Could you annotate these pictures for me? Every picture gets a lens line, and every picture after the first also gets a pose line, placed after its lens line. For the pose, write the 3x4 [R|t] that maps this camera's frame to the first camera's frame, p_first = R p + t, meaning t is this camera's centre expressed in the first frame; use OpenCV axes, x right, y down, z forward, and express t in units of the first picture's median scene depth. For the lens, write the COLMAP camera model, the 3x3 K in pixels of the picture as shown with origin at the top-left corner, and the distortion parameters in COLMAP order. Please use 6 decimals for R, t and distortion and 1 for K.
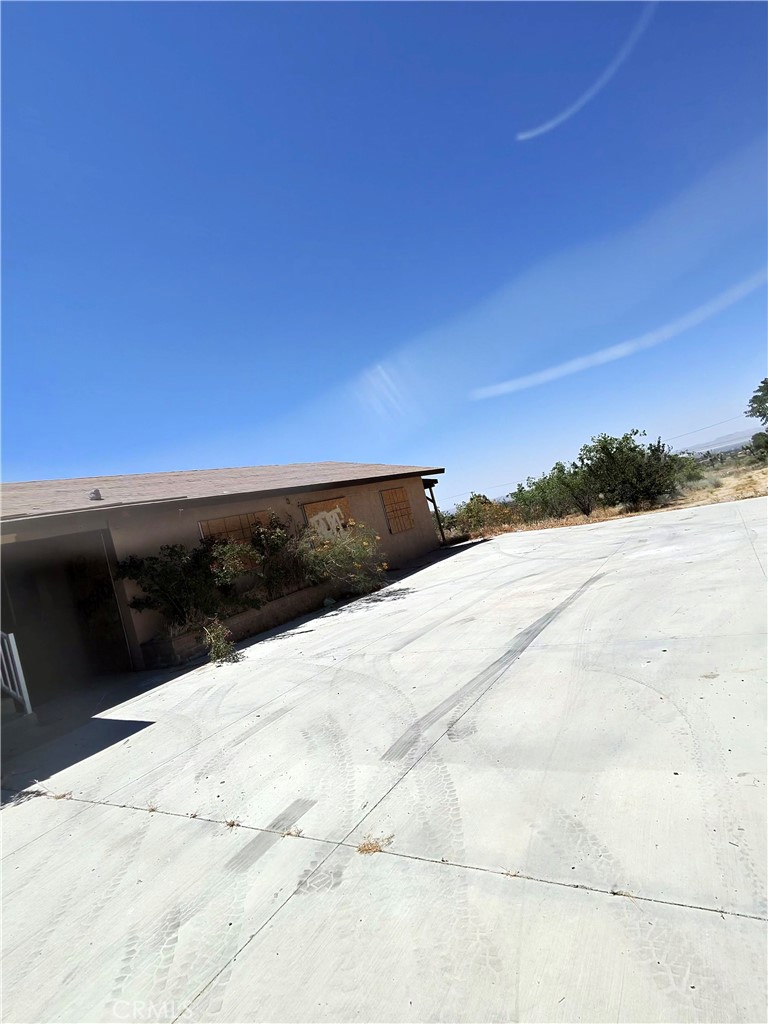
lens RADIAL K [[601.0, 0, 388.0], [0, 601.0, 515.7], [0, 0, 1]] dist [-0.001402, 0.000159]
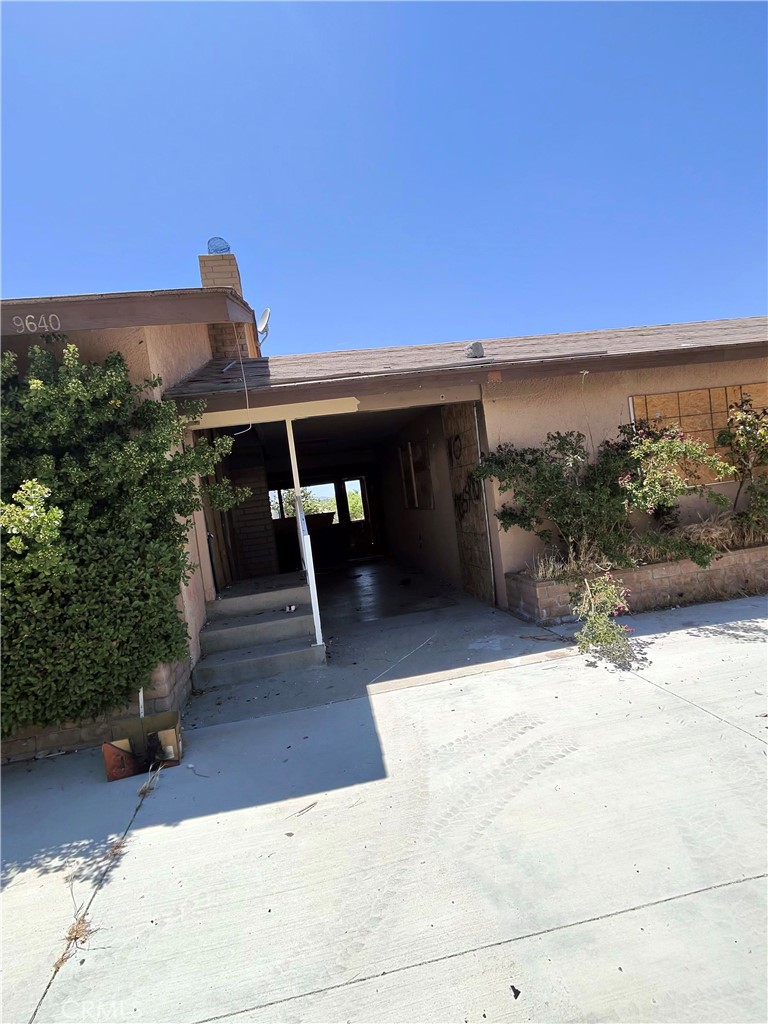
lens RADIAL K [[565.0, 0, 381.4], [0, 565.0, 517.3], [0, 0, 1]] dist [0.003108, 0.000732]
pose [[0.675163, 0.188061, -0.713293, -0.058802], [-0.040485, 0.974946, 0.218726, 0.015343], [0.736556, -0.118798, 0.665862, 0.470972]]
